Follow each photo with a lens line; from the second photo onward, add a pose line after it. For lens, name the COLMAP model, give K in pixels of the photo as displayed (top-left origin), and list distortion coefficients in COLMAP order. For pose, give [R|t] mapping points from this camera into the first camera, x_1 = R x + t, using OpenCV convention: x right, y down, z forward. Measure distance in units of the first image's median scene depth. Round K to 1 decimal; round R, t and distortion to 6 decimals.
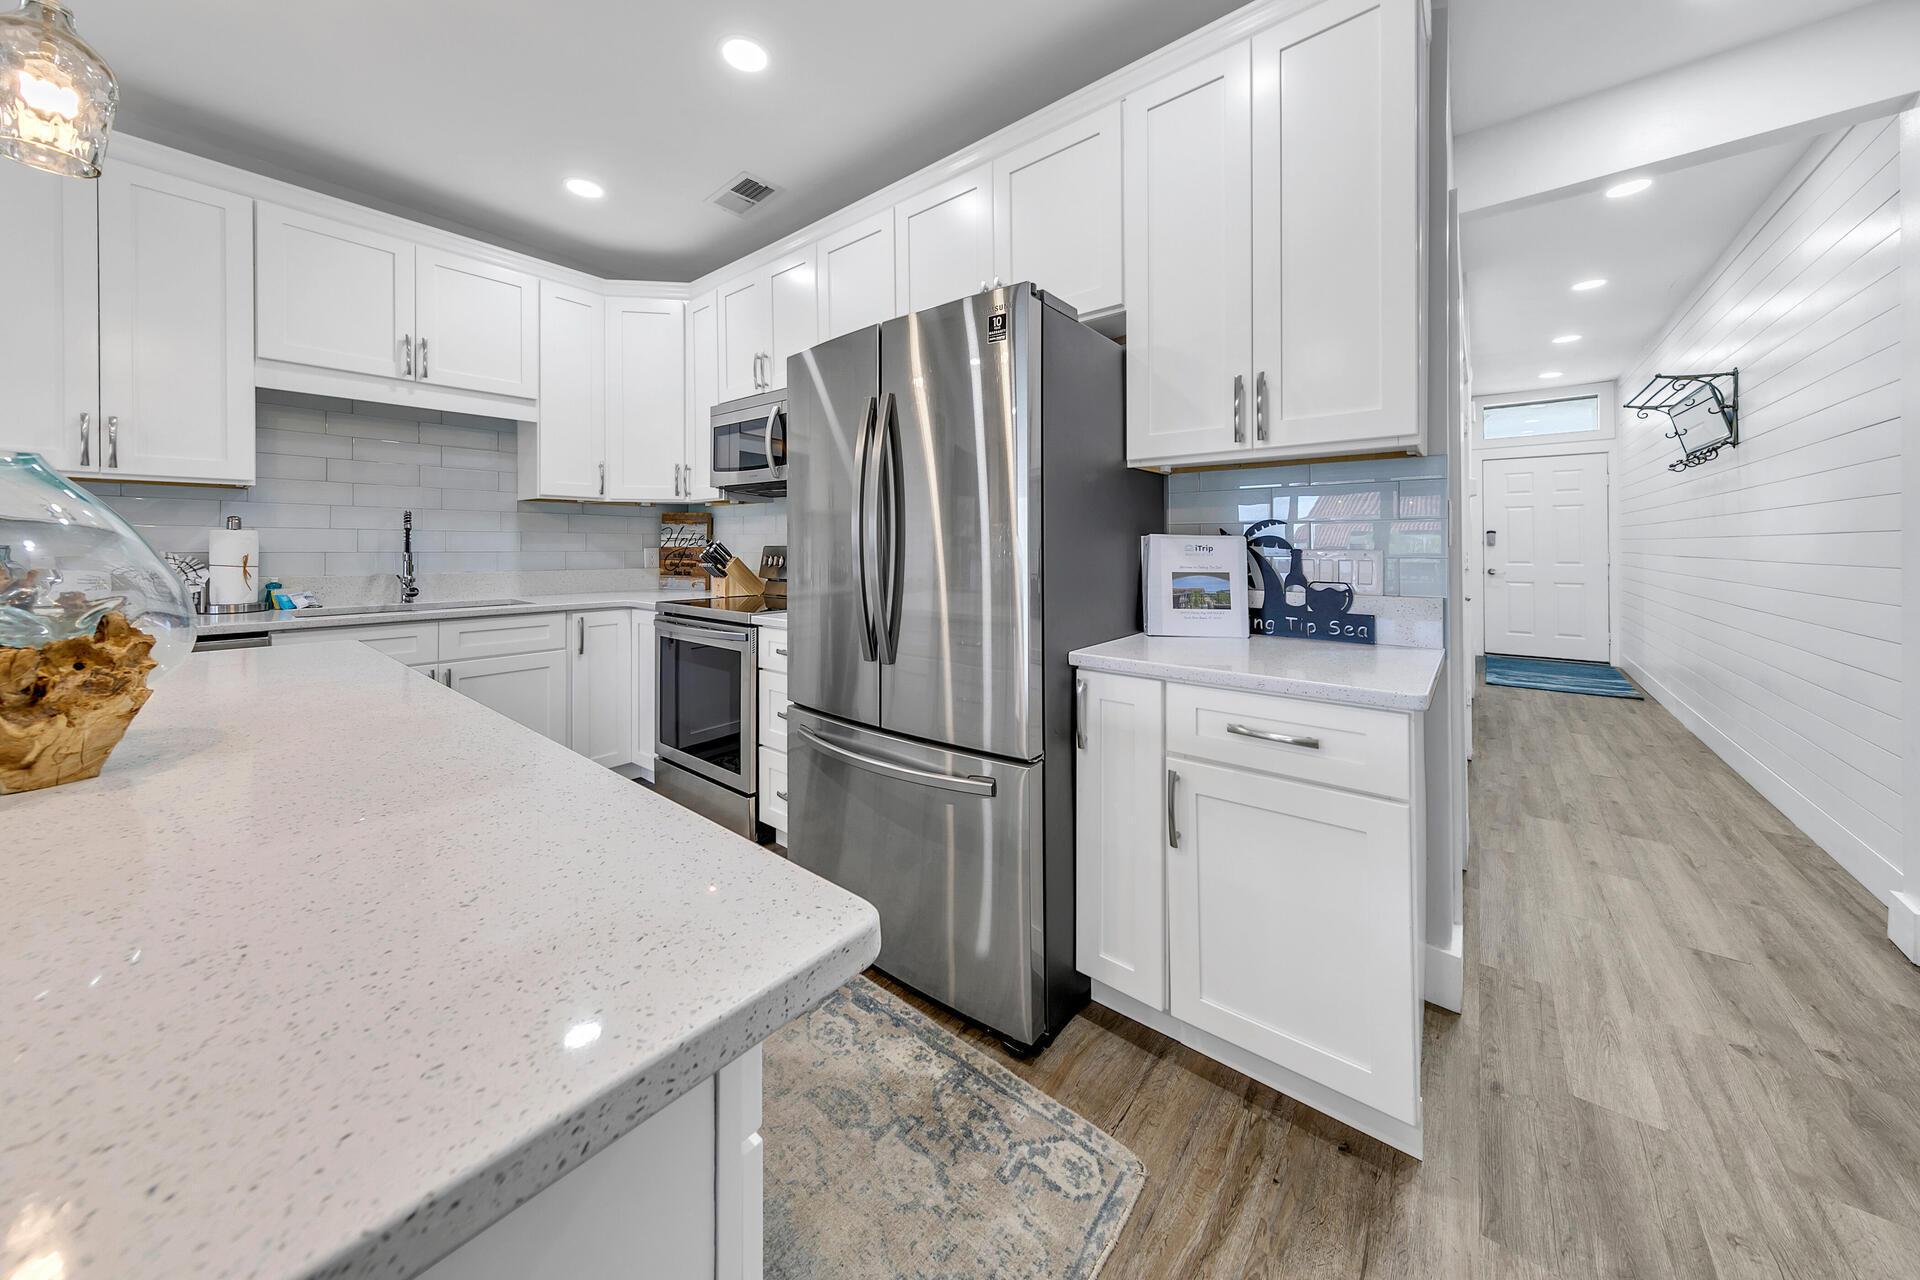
lens RADIAL K [[637.0, 0, 969.2], [0, 637.0, 544.2], [0, 0, 1]] dist [0.005648, -0.000140]
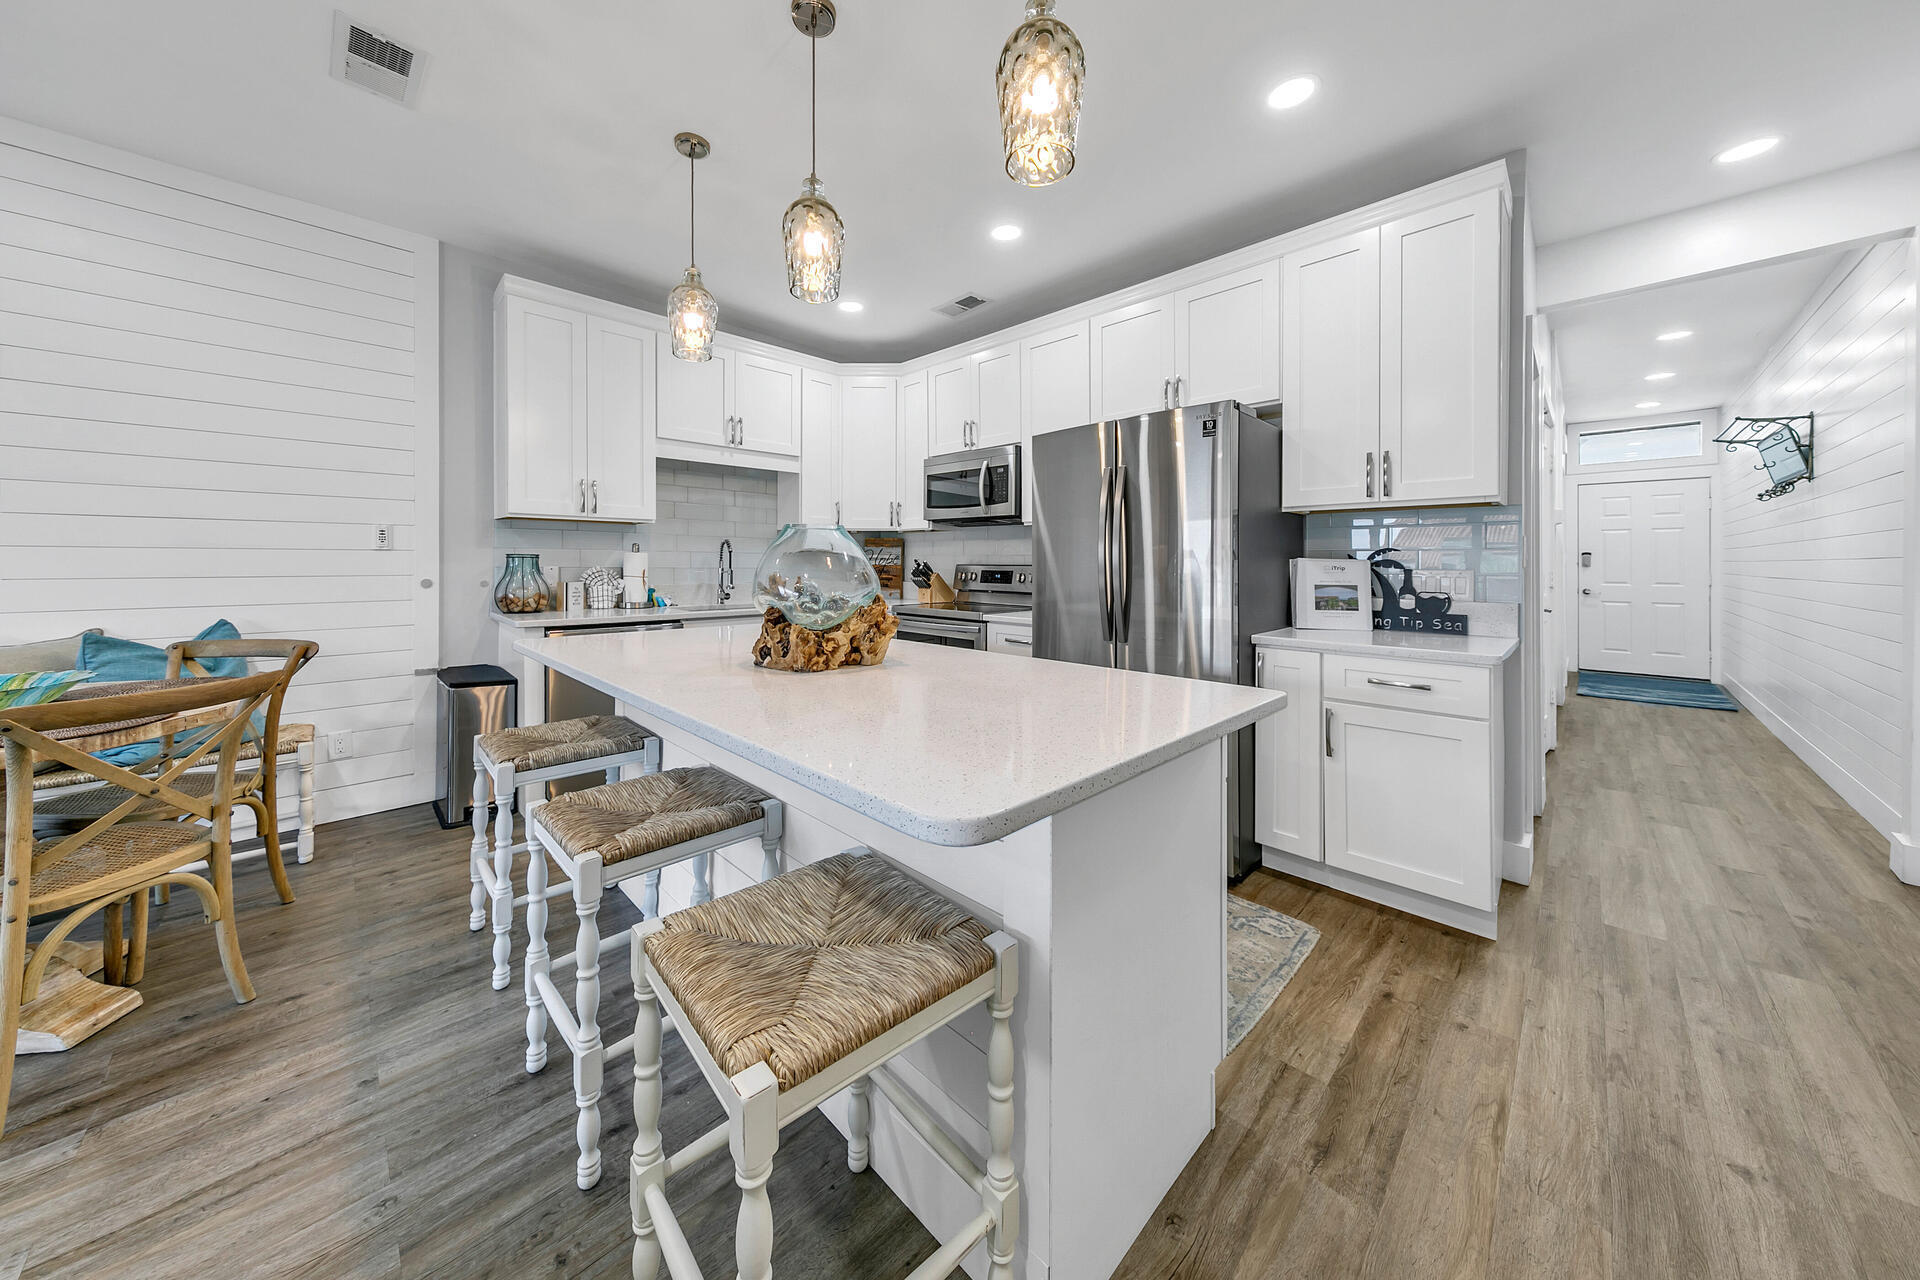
lens RADIAL K [[637.0, 0, 953.7], [0, 637.0, 565.5], [0, 0, 1]] dist [0.005648, -0.000140]
pose [[0.994160, 0.004514, -0.107819, -0.312863], [-0.003951, 0.999977, 0.005439, -0.003642], [0.107841, -0.004982, 0.994156, -0.482475]]
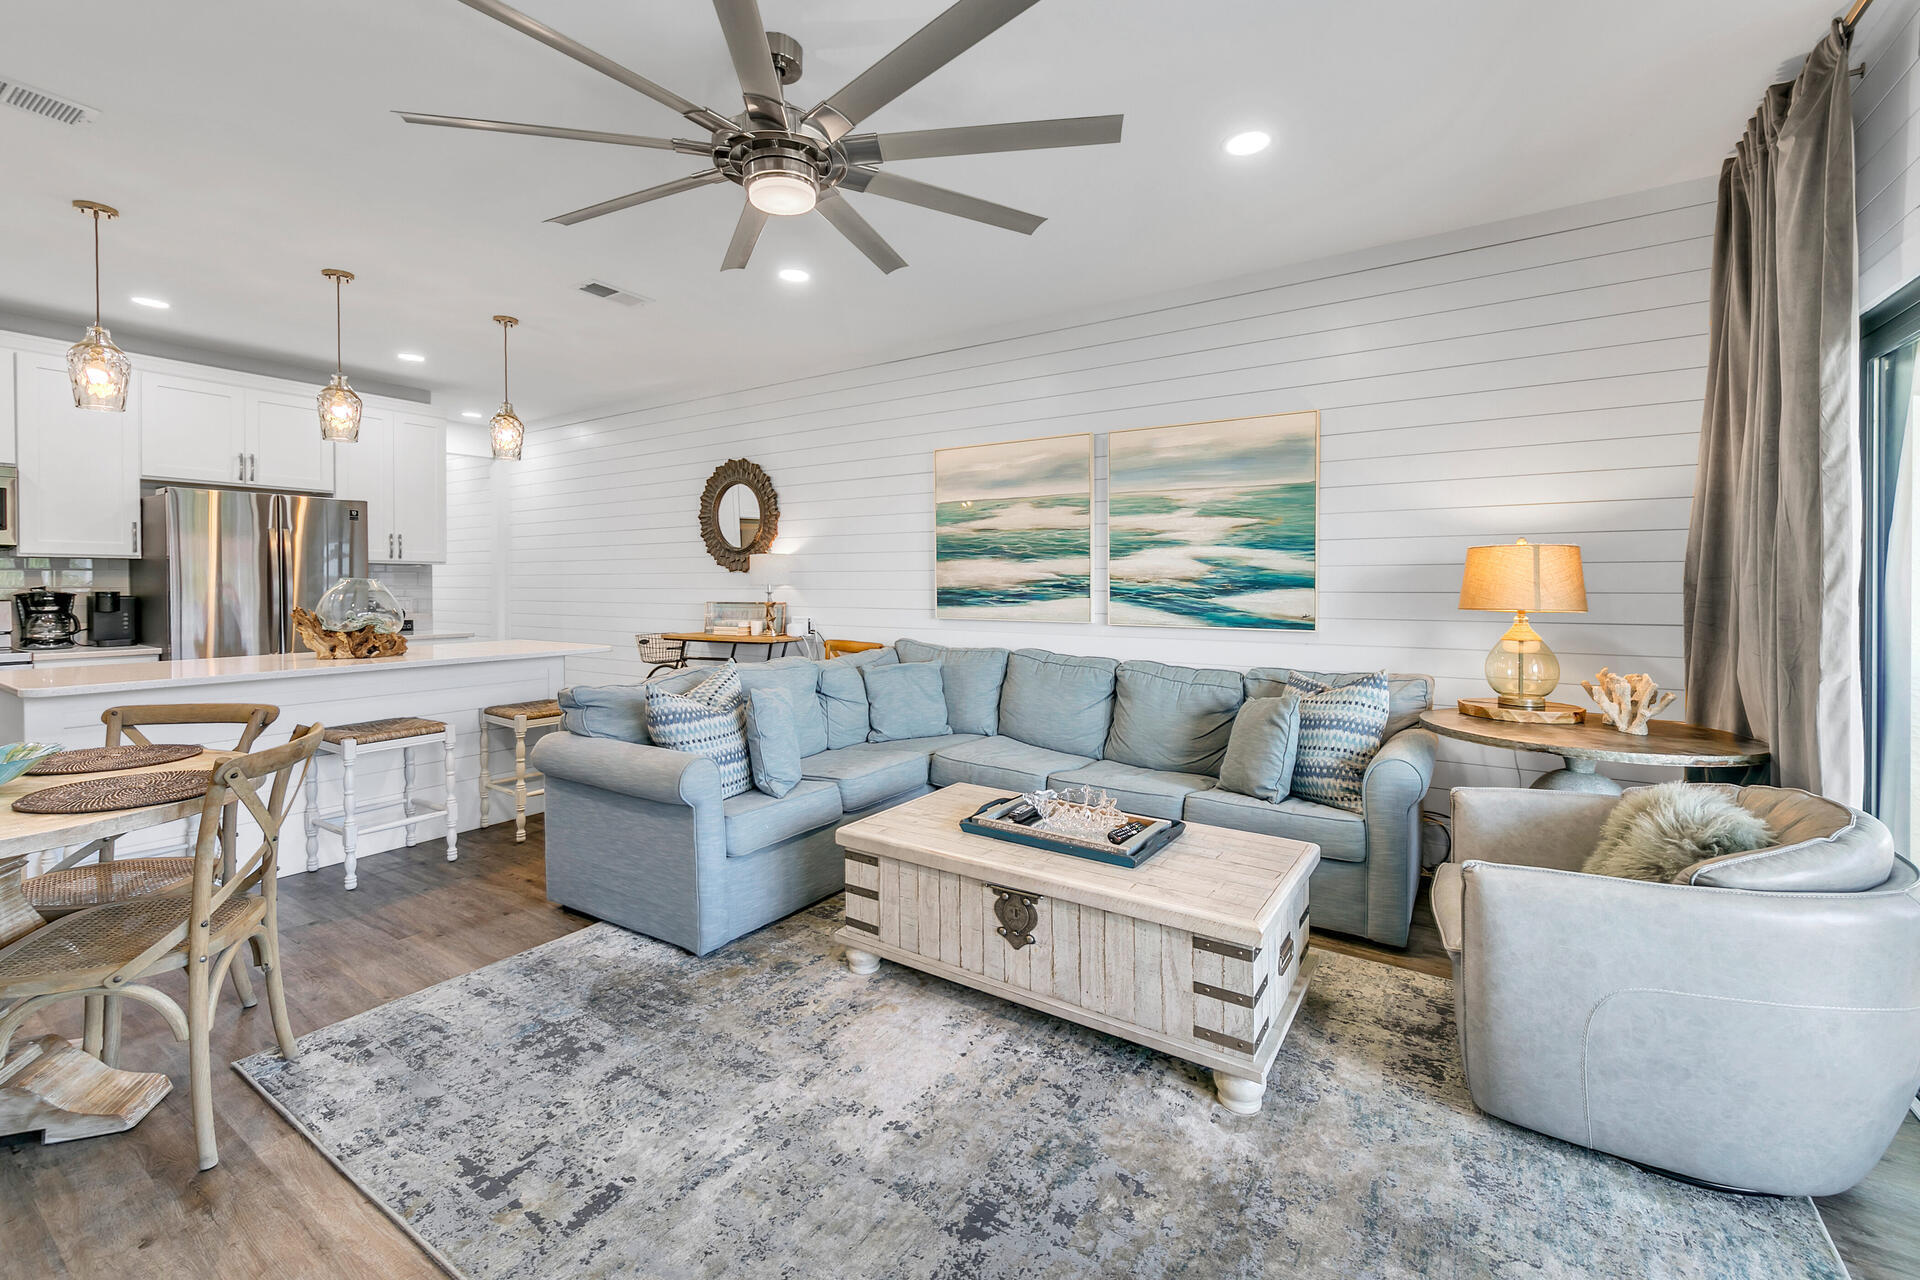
lens RADIAL K [[799.0, 0, 943.9], [0, 799.0, 583.3], [0, 0, 1]] dist [0.001544, 0.000546]
pose [[-0.099628, -0.000826, 0.995024, -2.640637], [-0.001308, 0.999999, 0.000699, -0.043751], [-0.995024, -0.001232, -0.099629, -0.845146]]
